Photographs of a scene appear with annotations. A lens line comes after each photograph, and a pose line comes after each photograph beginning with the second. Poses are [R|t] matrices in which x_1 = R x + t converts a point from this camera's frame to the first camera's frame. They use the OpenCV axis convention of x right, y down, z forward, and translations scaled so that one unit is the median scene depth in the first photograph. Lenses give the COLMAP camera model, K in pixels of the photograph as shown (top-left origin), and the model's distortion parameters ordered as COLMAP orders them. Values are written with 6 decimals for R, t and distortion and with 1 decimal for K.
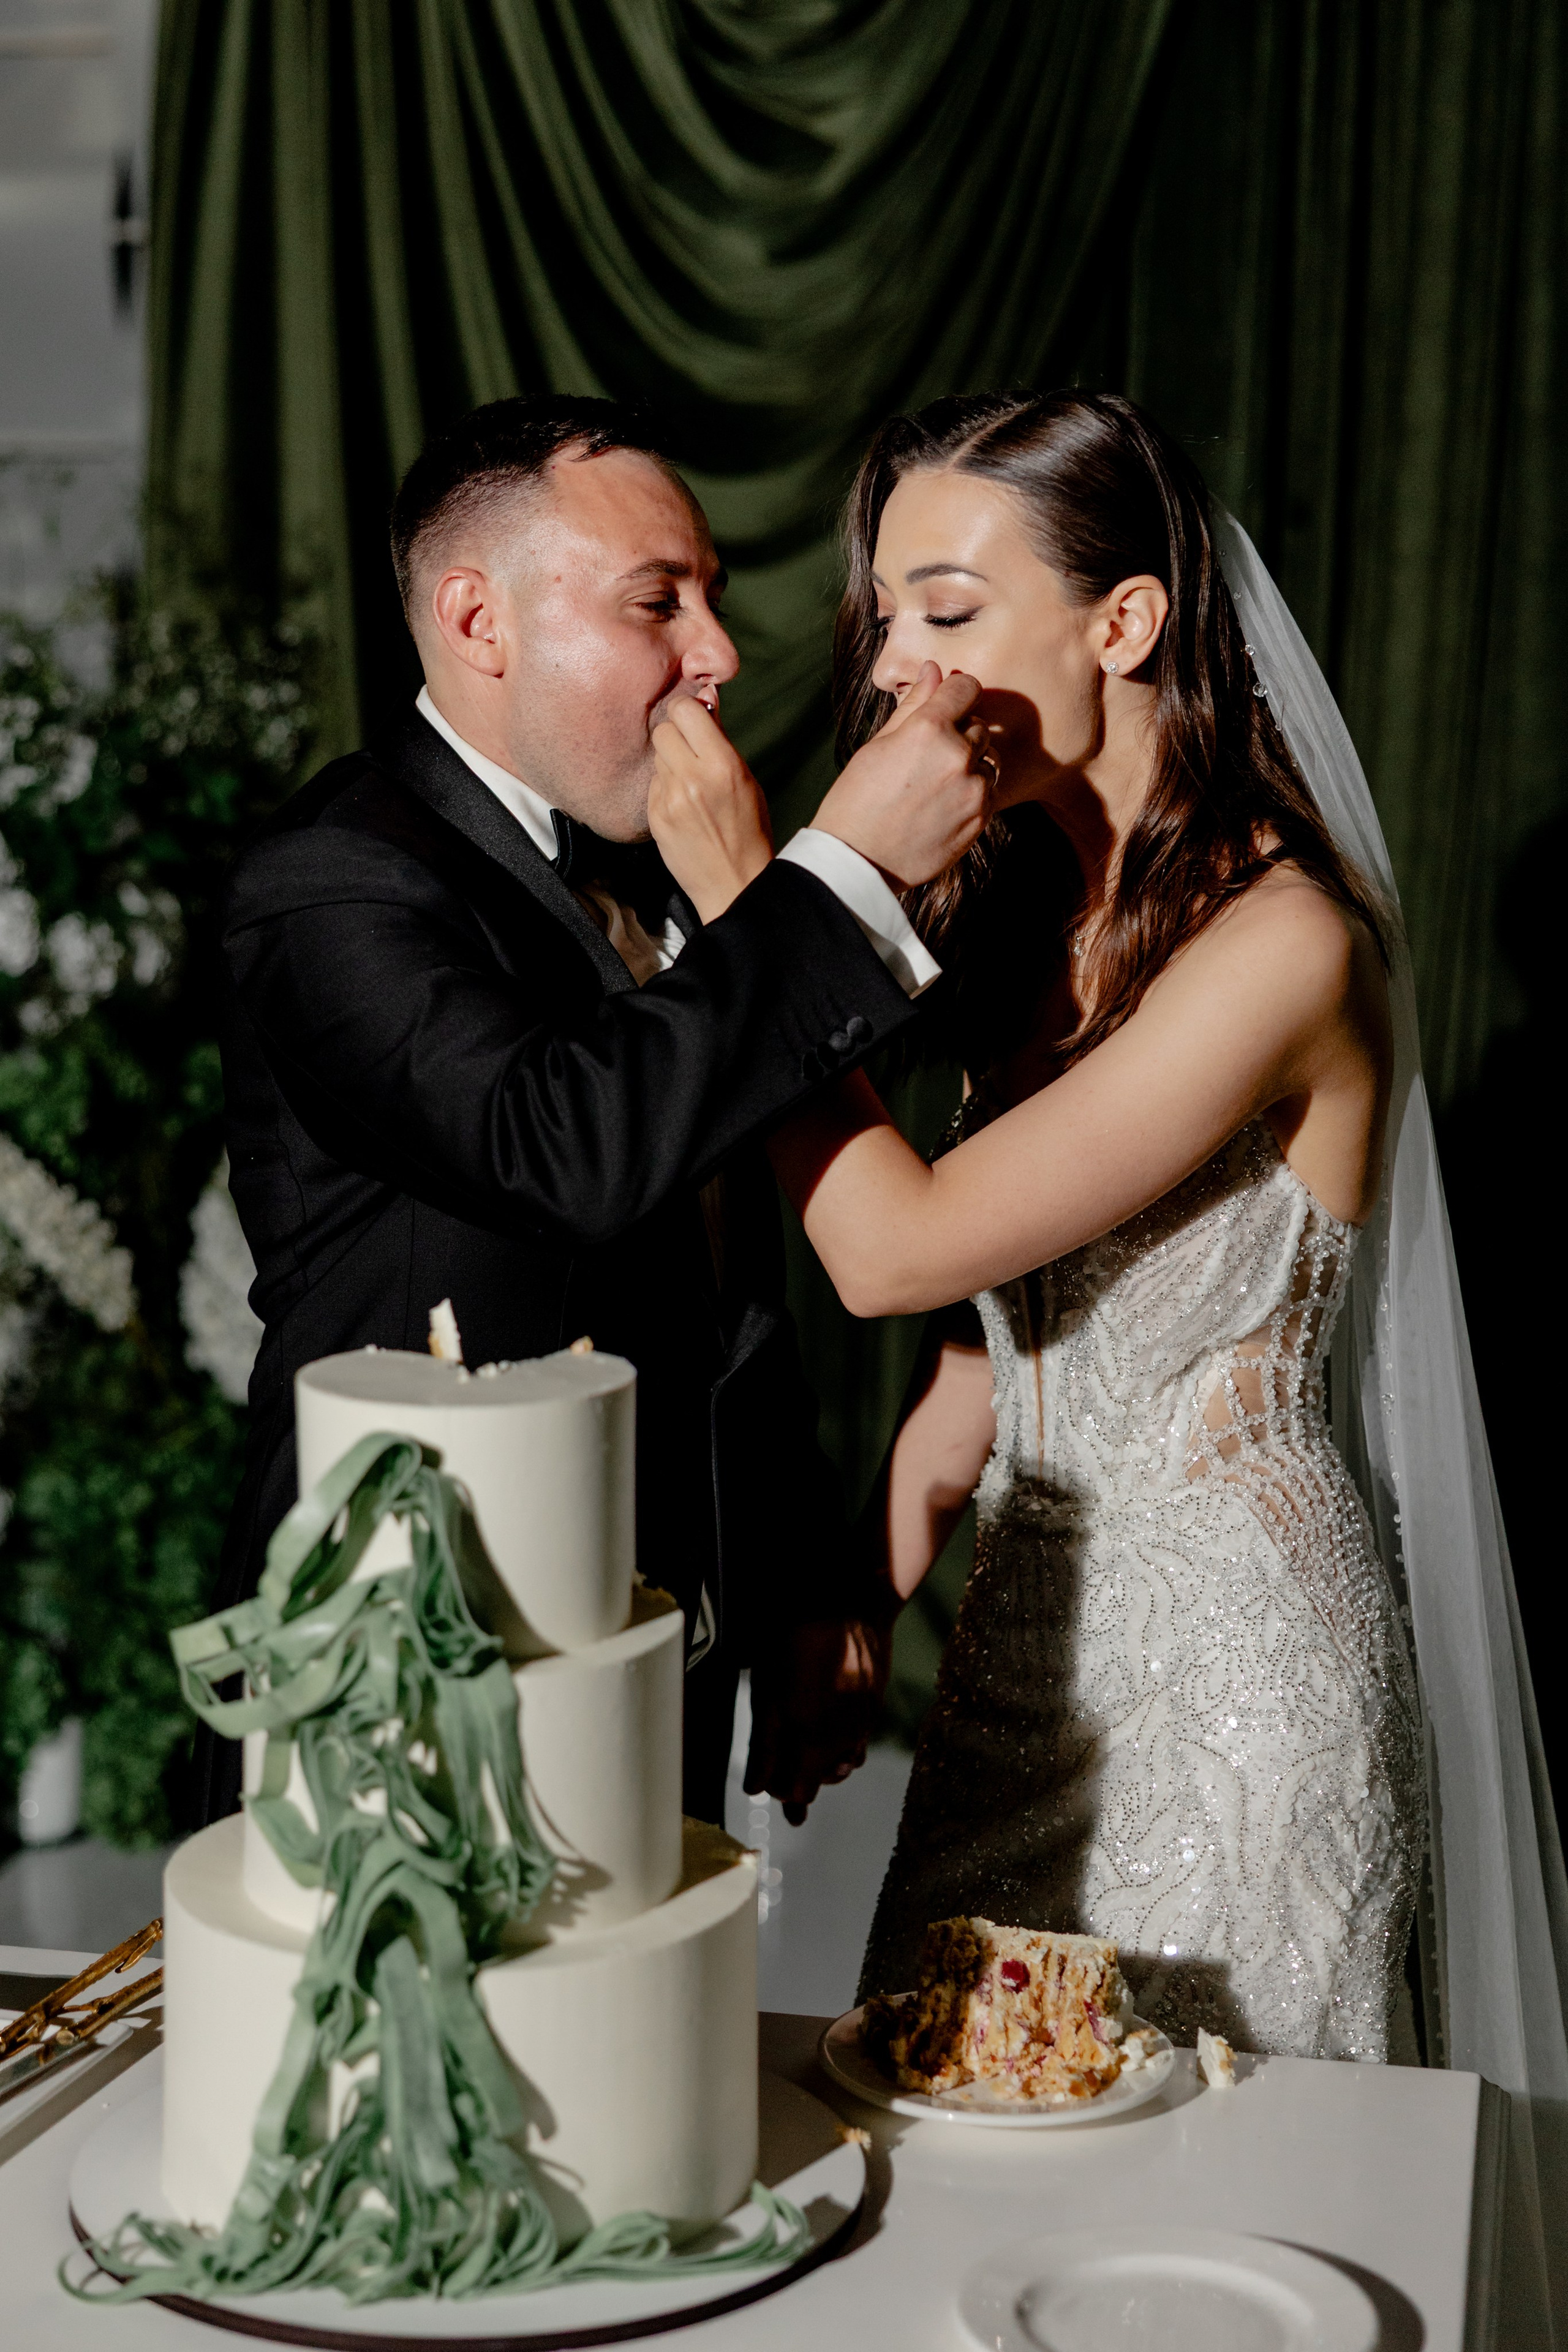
lens RADIAL K [[3759.0, 0, 749.0], [0, 3759.0, 1058.6], [0, 0, 1]] dist [-0.011900, 0.101754]
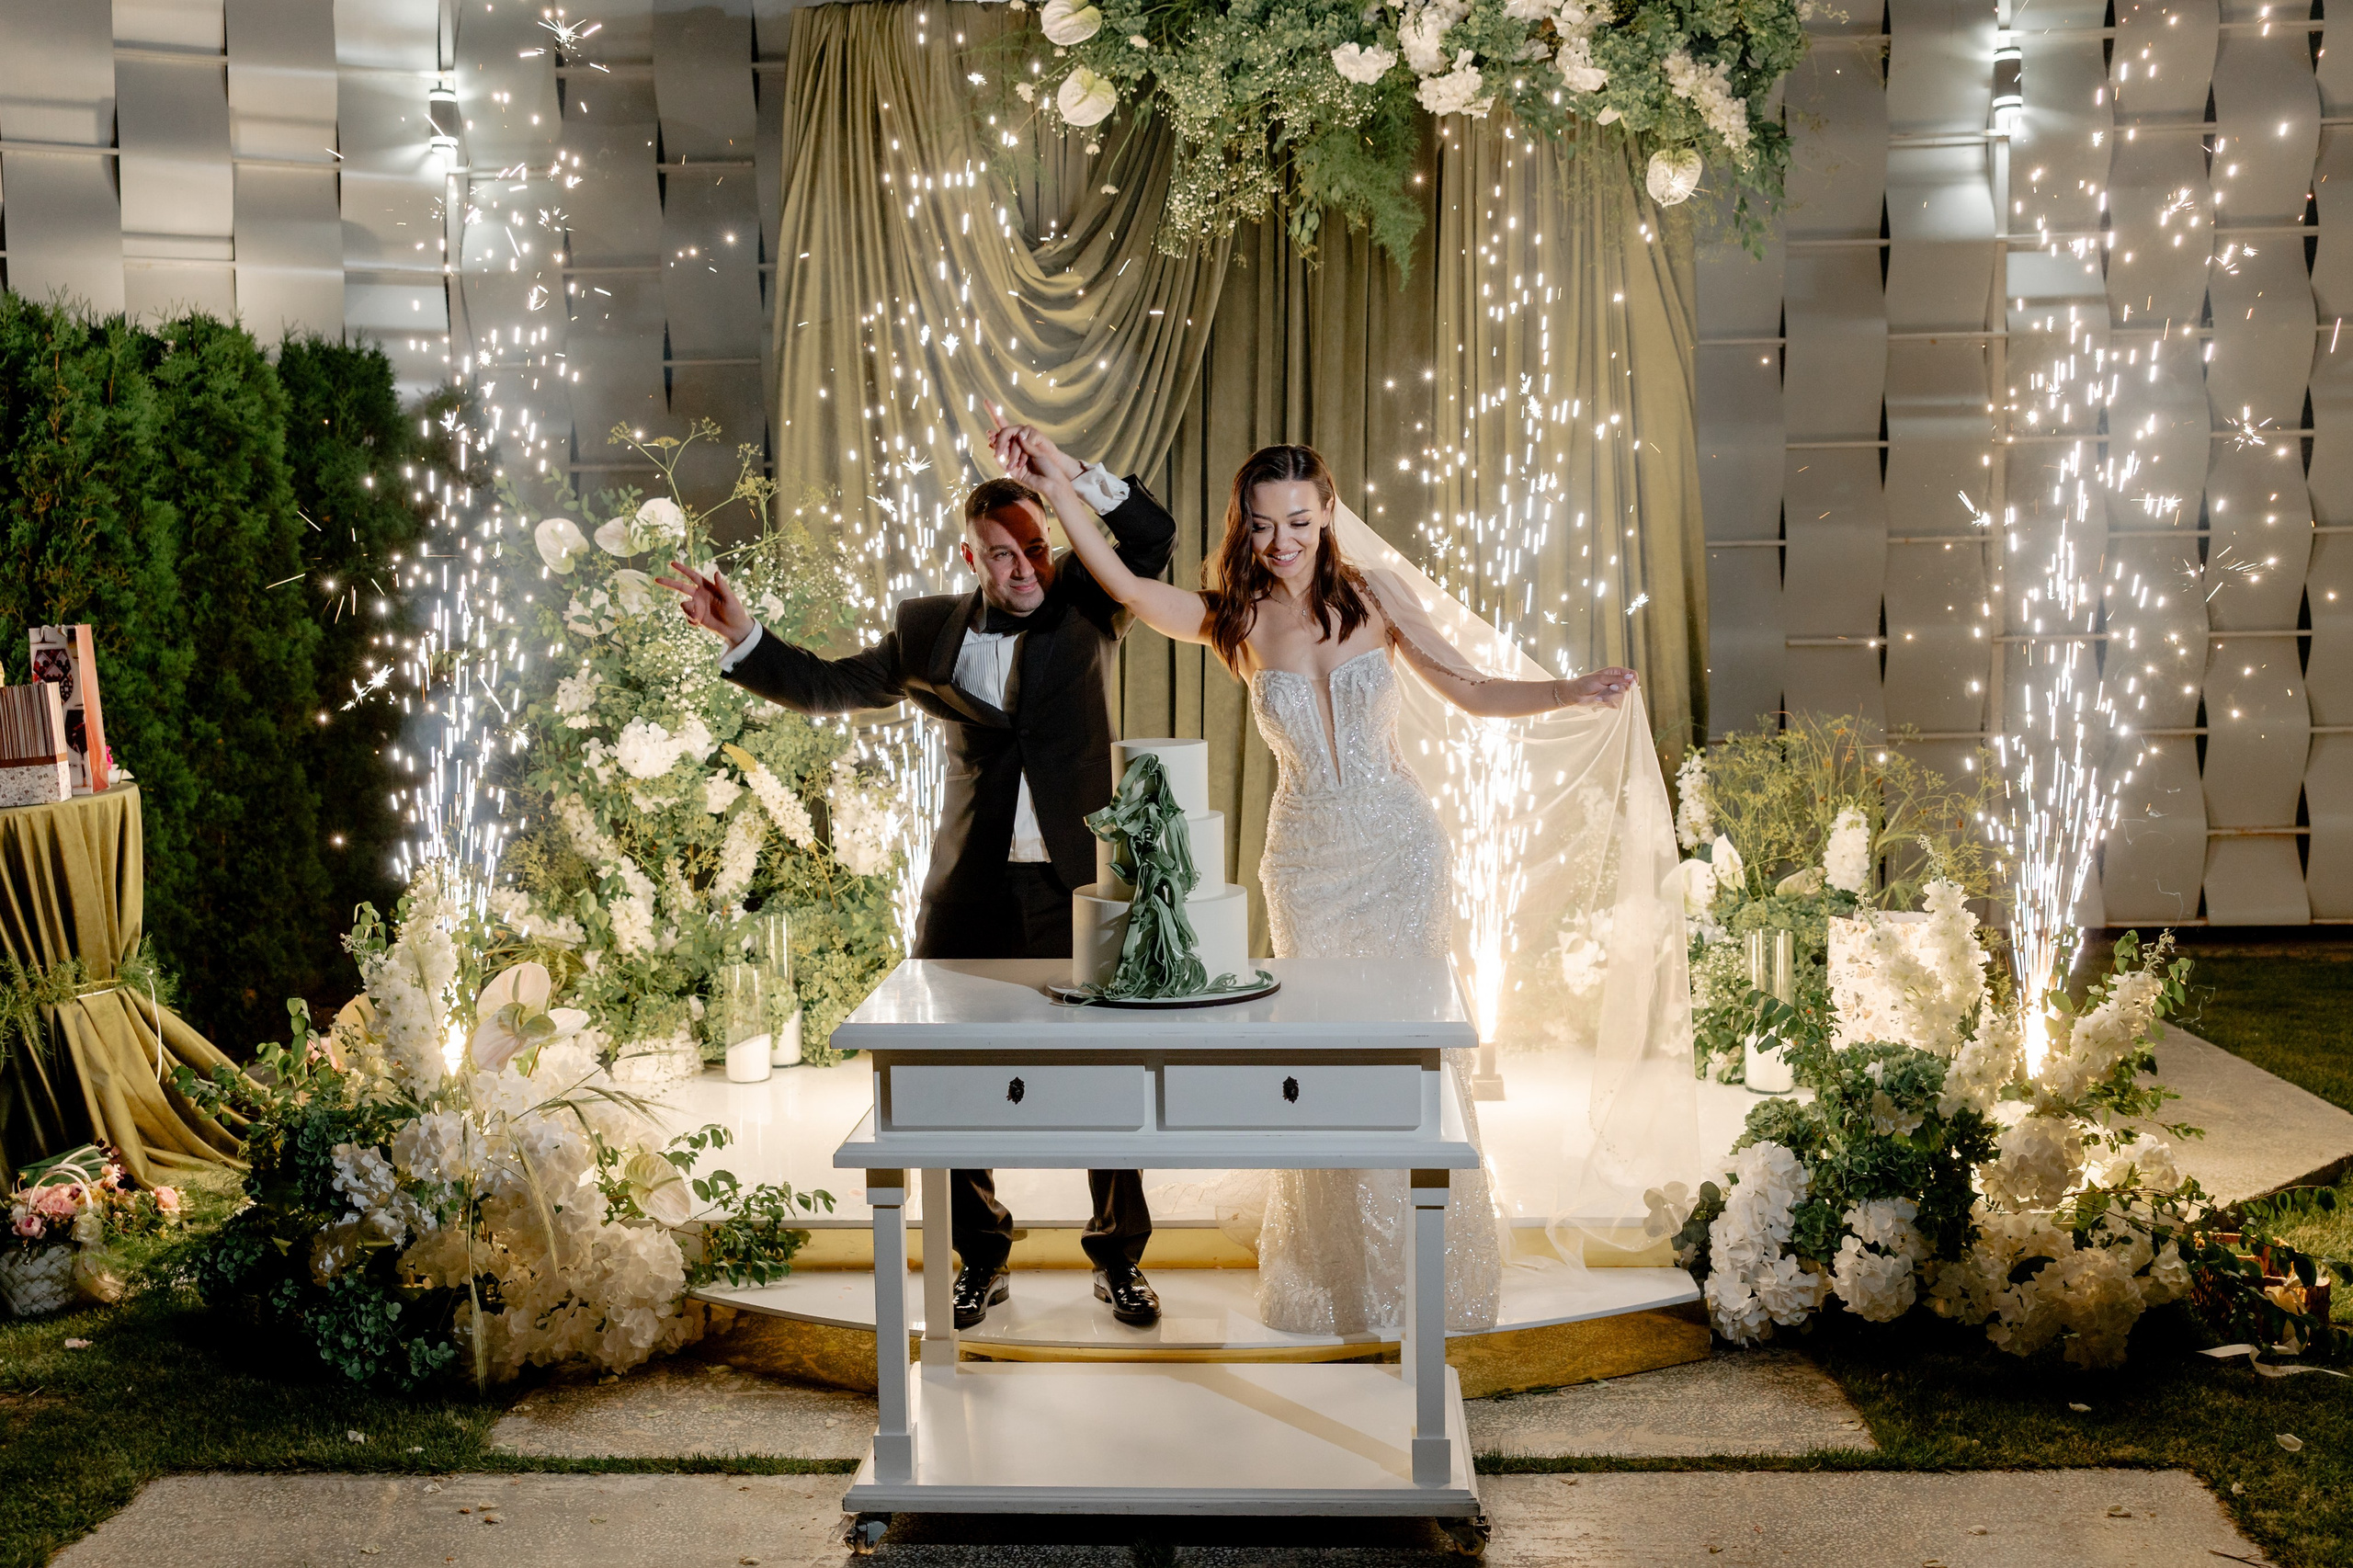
lens RADIAL K [[2157.9, 0, 1185.7], [0, 2157.9, 769.0], [0, 0, 1]] dist [-0.000291, 0.004487]
pose [[0.988289, -0.039229, 0.147467, -0.330266], [0.041830, 0.999018, -0.014574, 0.133328], [-0.146750, 0.020572, 0.988960, -0.913163]]
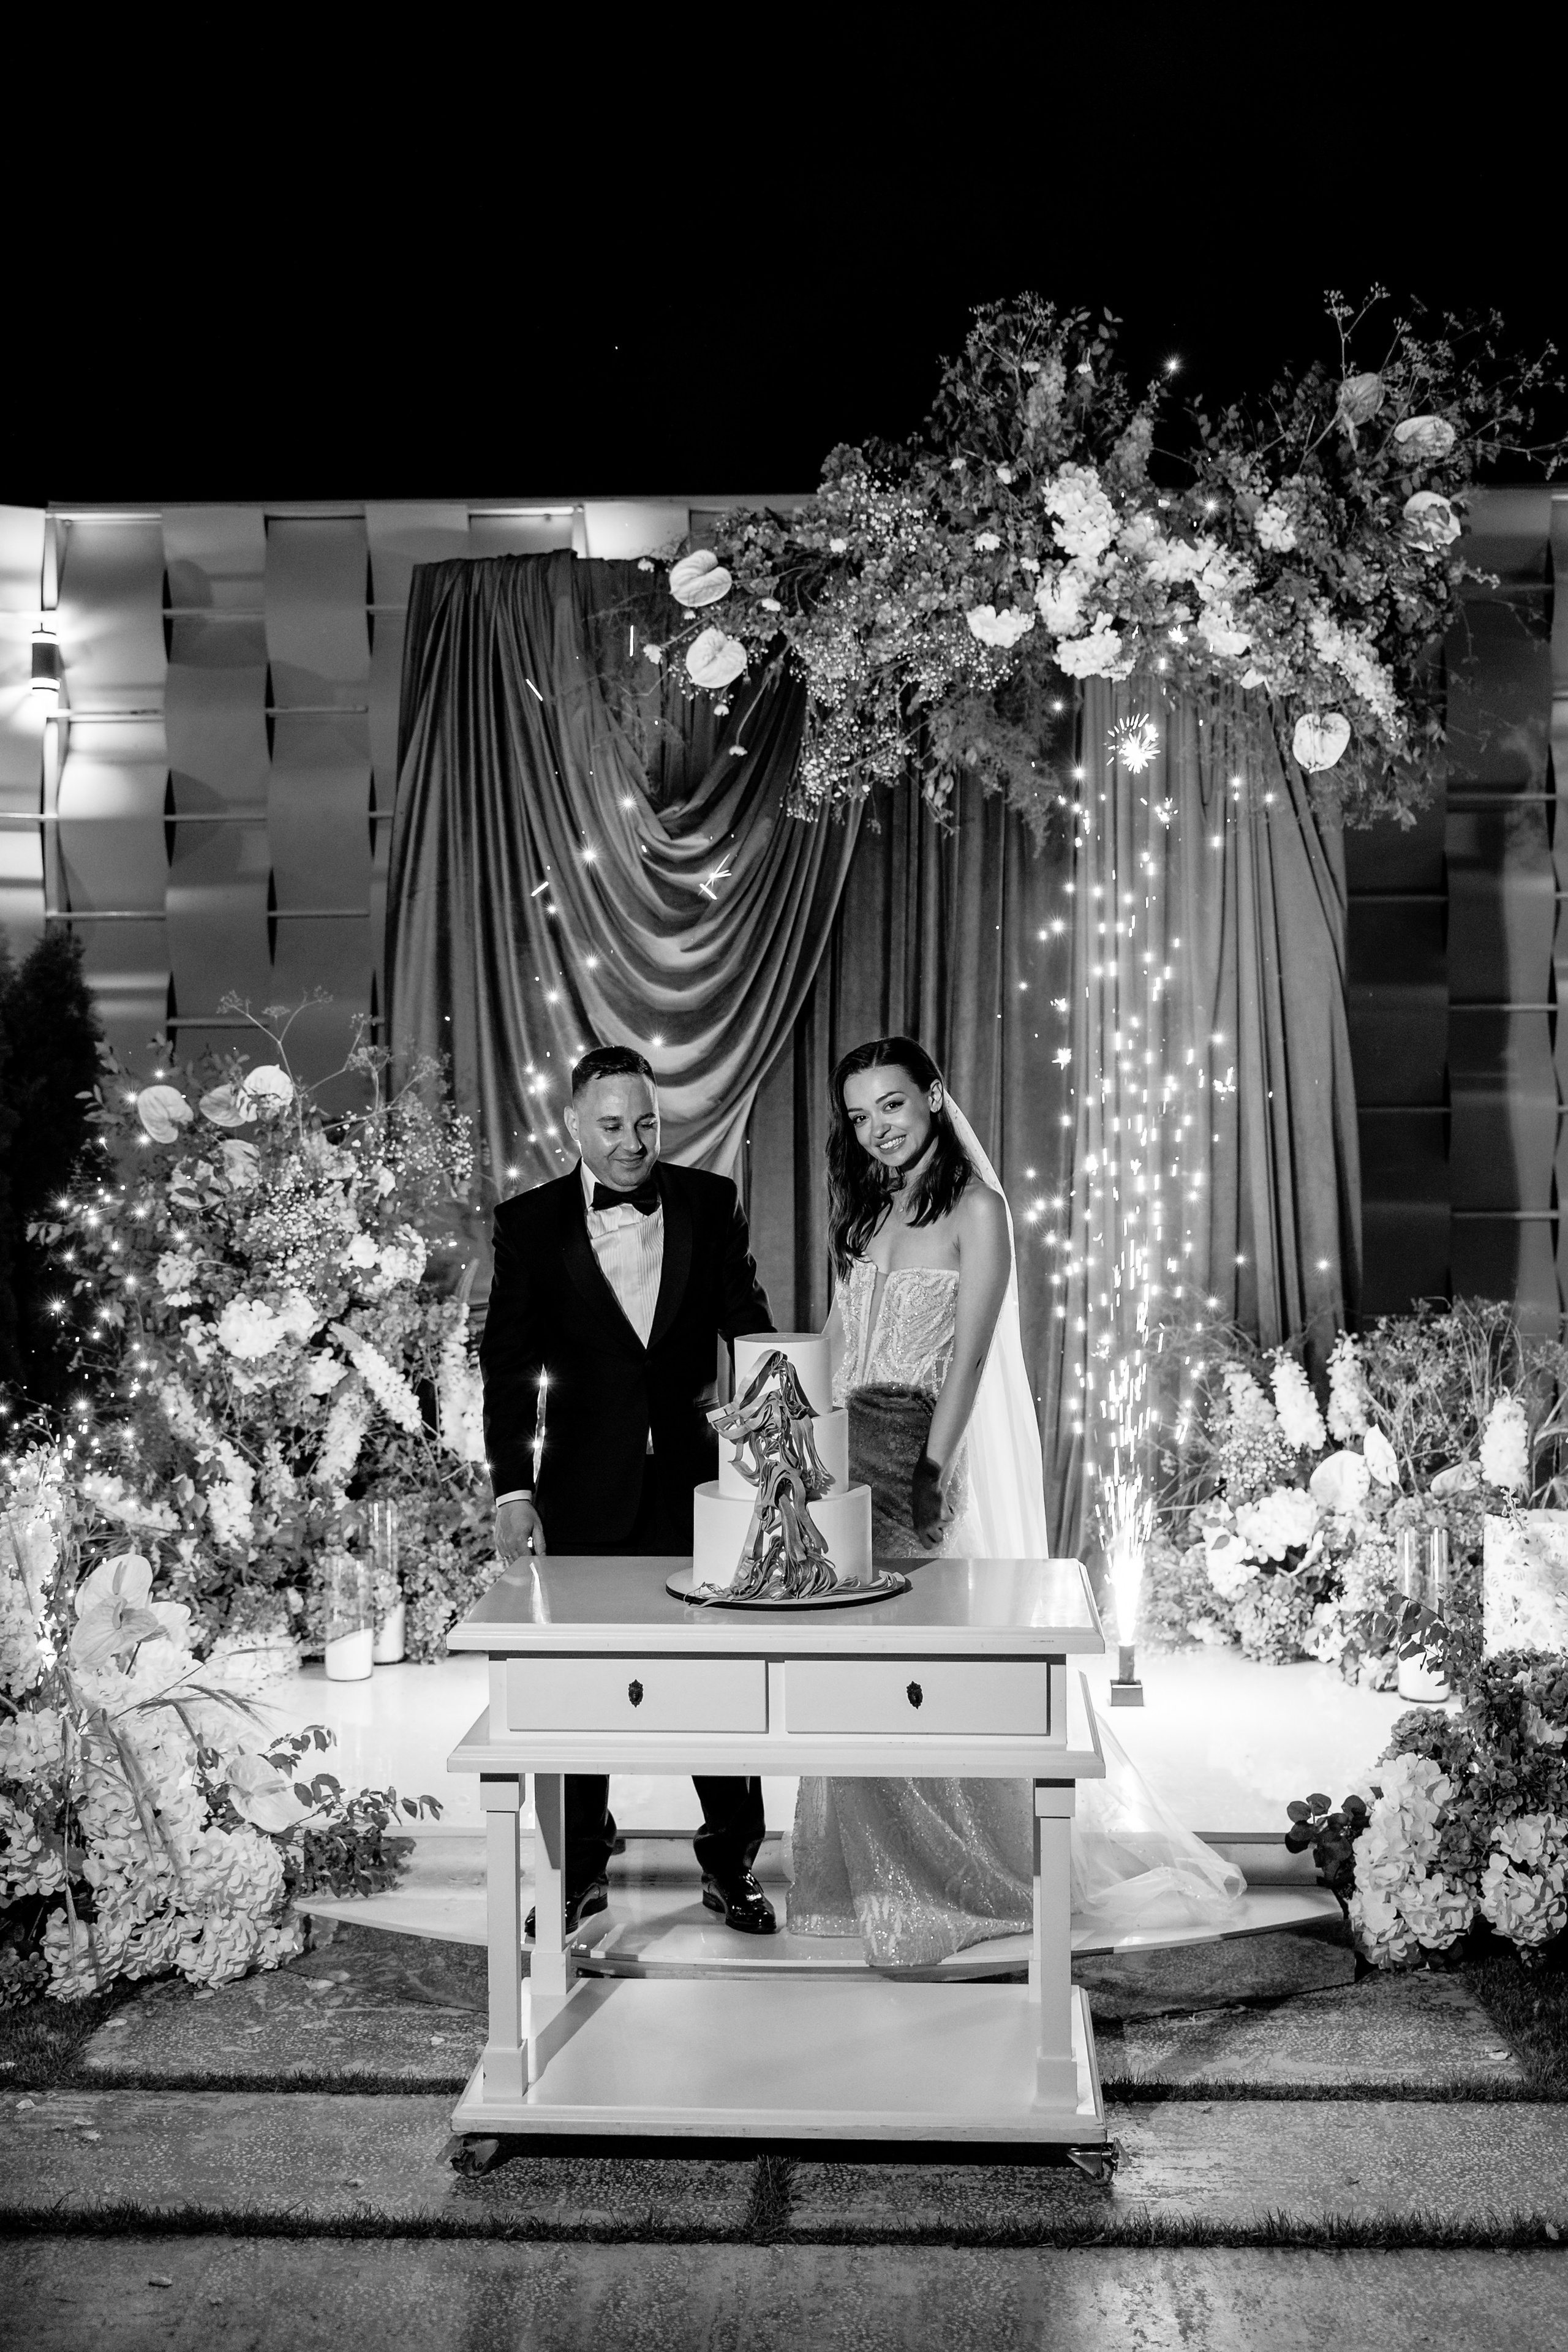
lens RADIAL K [[2362.0, 0, 797.9], [0, 2362.0, 1174.7], [0, 0, 1]] dist [0.000840, 0.013016]
pose [[0.989578, -0.022062, 0.142298, -0.348875], [0.033945, 0.996085, -0.081629, 0.107523], [-0.139940, 0.085609, 0.986452, -1.073992]]
